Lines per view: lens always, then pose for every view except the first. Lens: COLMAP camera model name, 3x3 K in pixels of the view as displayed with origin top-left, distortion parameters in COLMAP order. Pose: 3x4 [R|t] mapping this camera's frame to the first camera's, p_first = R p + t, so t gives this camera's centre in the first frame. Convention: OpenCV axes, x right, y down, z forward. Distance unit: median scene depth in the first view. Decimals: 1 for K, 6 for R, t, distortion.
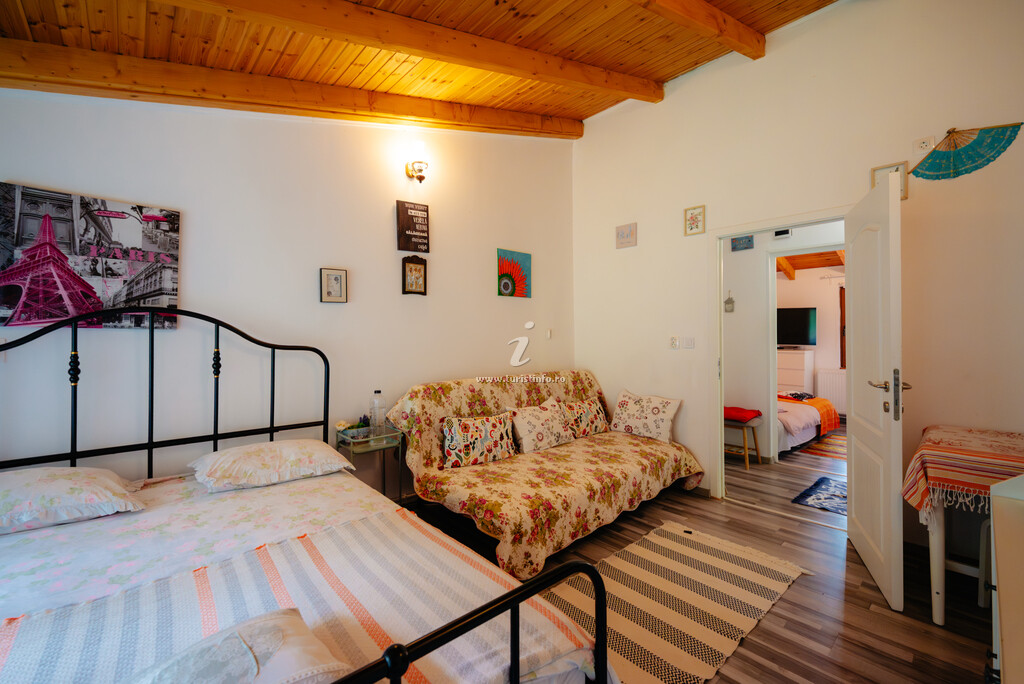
lens RADIAL K [[419.3, 0, 505.5], [0, 419.3, 328.1], [0, 0, 1]] dist [0.001921, -0.002681]
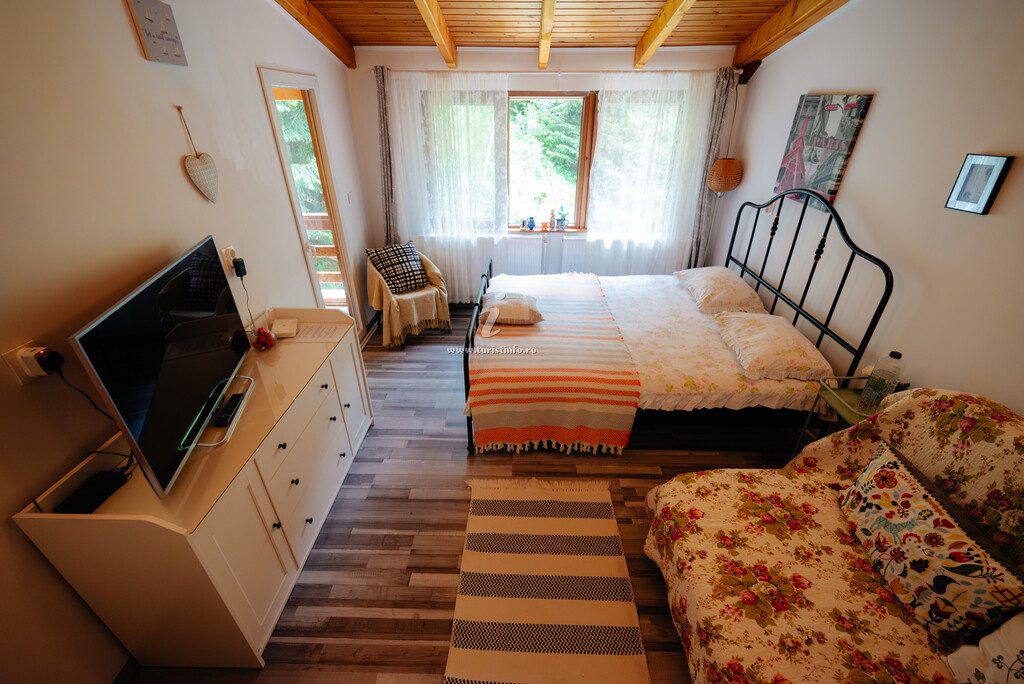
lens RADIAL K [[419.3, 0, 516.6], [0, 419.3, 341.3], [0, 0, 1]] dist [0.001921, -0.002681]
pose [[-0.665954, 0.361793, -0.652389, 0.503215], [0.004007, 0.876247, 0.481846, -0.184400], [0.745982, 0.318273, -0.584990, 0.860909]]
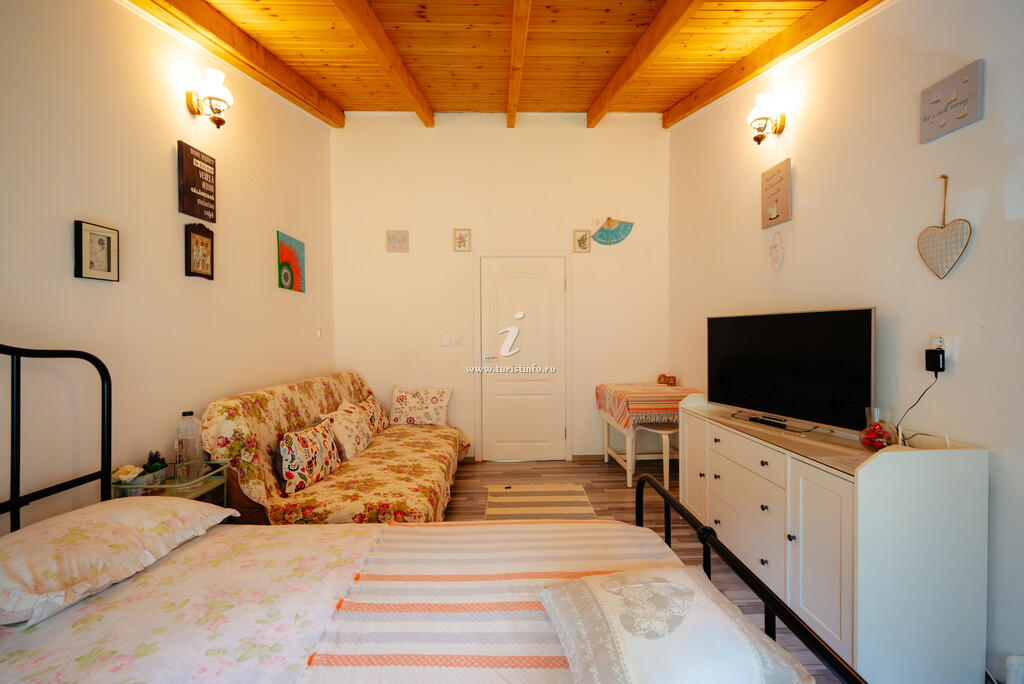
lens RADIAL K [[419.3, 0, 505.0], [0, 419.3, 338.7], [0, 0, 1]] dist [0.001921, -0.002681]
pose [[0.648030, -0.008176, 0.761571, -0.456518], [-0.005559, 0.999865, 0.015464, 0.011822], [-0.761595, -0.014254, 0.647897, 0.134606]]
